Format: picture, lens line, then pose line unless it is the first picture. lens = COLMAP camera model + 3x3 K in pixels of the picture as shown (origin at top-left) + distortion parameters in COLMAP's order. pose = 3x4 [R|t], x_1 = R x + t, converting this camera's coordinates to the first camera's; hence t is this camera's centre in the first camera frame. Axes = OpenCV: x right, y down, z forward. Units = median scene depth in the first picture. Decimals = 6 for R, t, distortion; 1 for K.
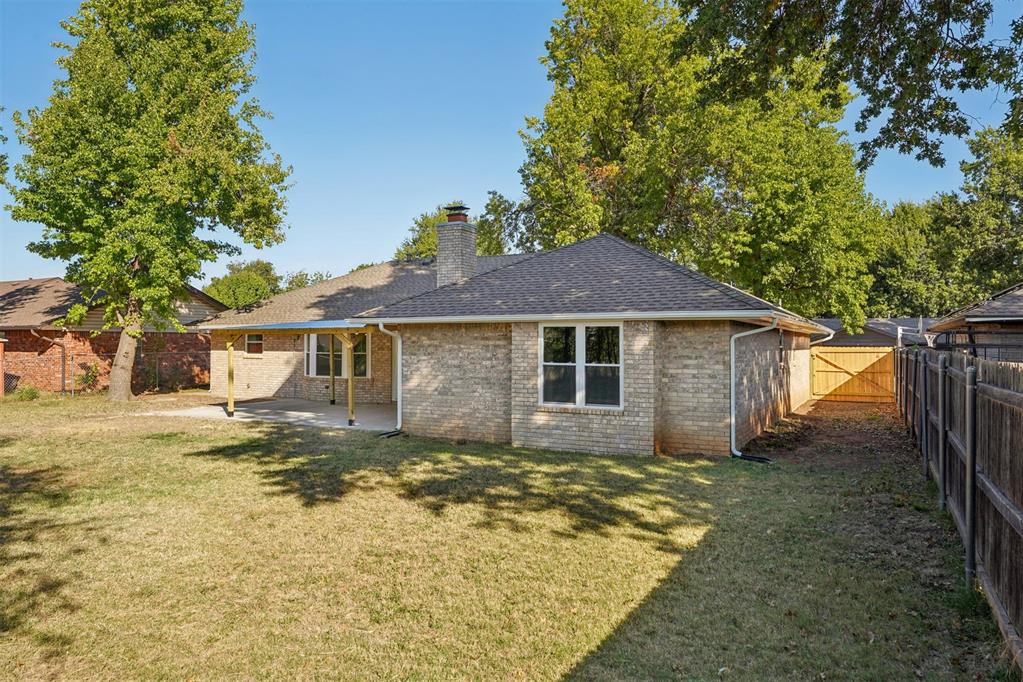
lens RADIAL K [[680.7, 0, 478.9], [0, 680.7, 339.3], [0, 0, 1]] dist [-0.000190, 0.000379]
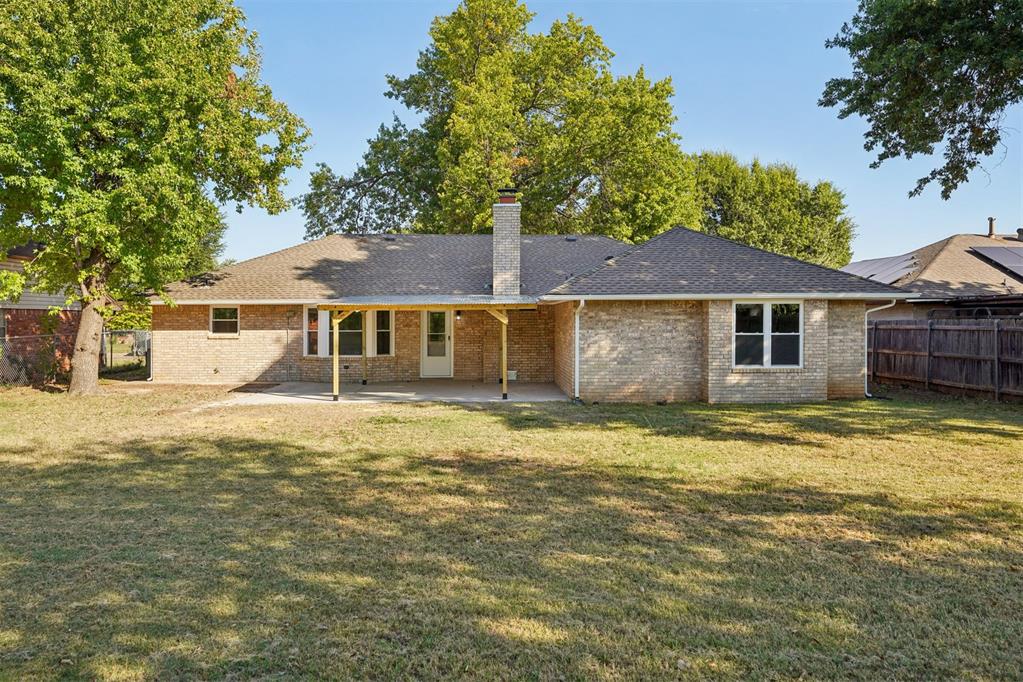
lens RADIAL K [[680.7, 0, 478.9], [0, 680.7, 339.3], [0, 0, 1]] dist [-0.000190, 0.000379]
pose [[0.870901, -0.019363, 0.491078, -0.844709], [0.004069, 0.999473, 0.032192, 0.003673], [-0.491442, -0.026038, 0.870521, 0.146479]]
